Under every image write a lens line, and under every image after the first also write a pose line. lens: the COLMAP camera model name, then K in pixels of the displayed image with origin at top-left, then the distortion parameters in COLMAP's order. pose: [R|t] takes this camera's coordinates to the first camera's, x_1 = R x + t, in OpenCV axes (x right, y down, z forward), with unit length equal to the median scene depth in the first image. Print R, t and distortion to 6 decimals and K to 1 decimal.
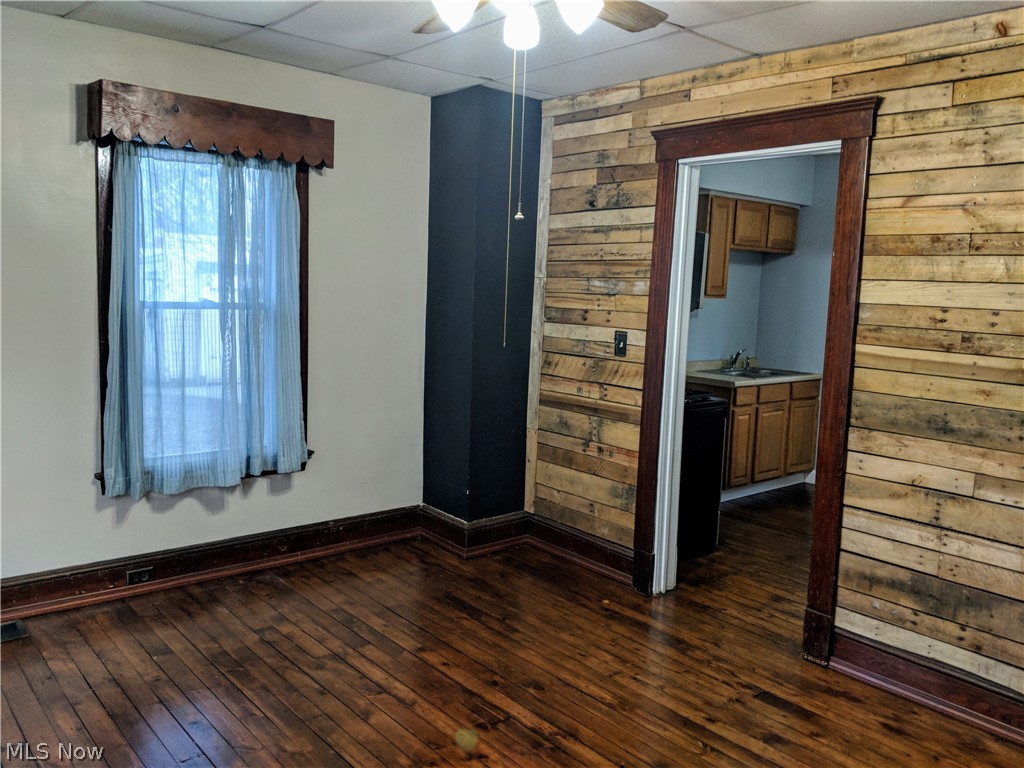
lens RADIAL K [[820.1, 0, 512.0], [0, 820.1, 384.0], [0, 0, 1]] dist [0.077197, -0.136286]
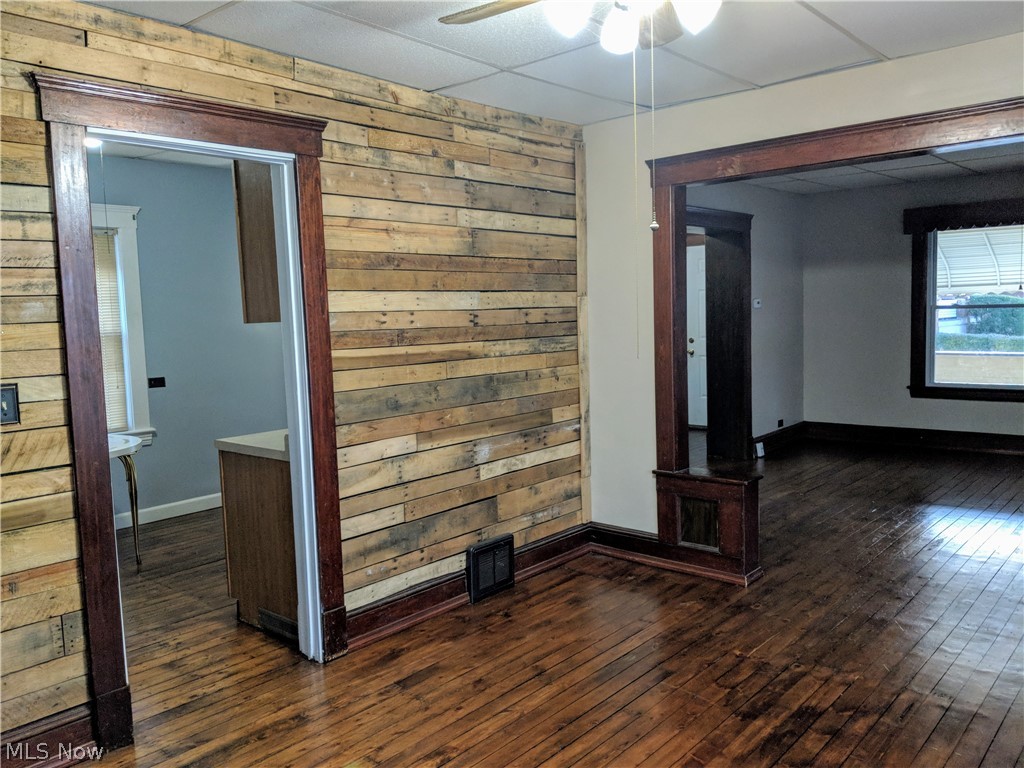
lens RADIAL K [[809.4, 0, 511.7], [0, 809.4, 398.4], [0, 0, 1]] dist [0.063286, -0.121354]
pose [[-0.148358, -0.141826, 0.978711, -0.677775], [0.145561, 0.975752, 0.163462, -0.128261], [-0.978163, 0.166713, -0.124117, 0.929020]]
